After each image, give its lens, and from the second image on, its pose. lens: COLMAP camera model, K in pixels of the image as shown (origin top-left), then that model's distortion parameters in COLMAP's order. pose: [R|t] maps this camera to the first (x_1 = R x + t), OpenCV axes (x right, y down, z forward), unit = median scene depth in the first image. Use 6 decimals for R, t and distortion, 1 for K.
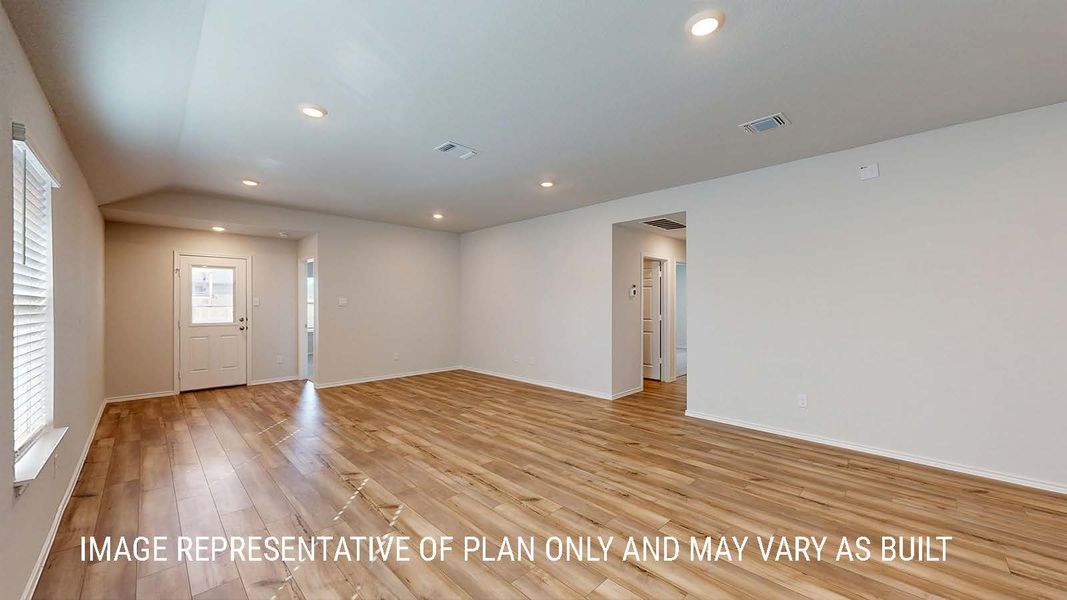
lens RADIAL K [[393.3, 0, 533.5], [0, 393.3, 300.0], [0, 0, 1]] dist [0.000209, 0.000310]
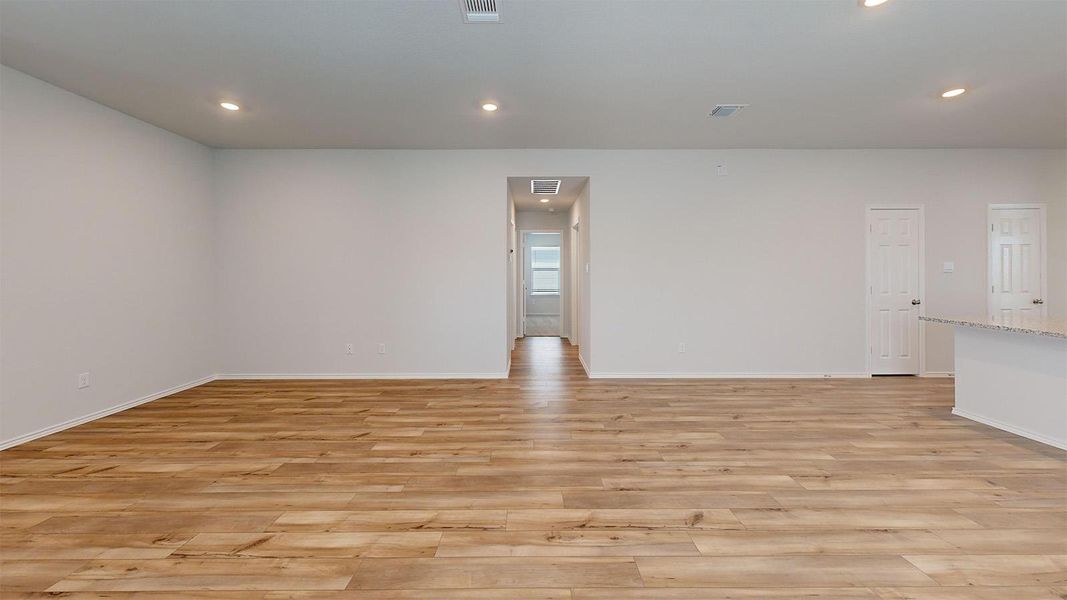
lens RADIAL K [[395.4, 0, 529.7], [0, 395.4, 279.6], [0, 0, 1]] dist [0.002354, 0.000322]
pose [[0.699292, -0.013607, 0.714707, -0.471832], [-0.005419, 0.999689, 0.024335, 0.013510], [-0.714816, -0.020890, 0.699001, 0.422366]]
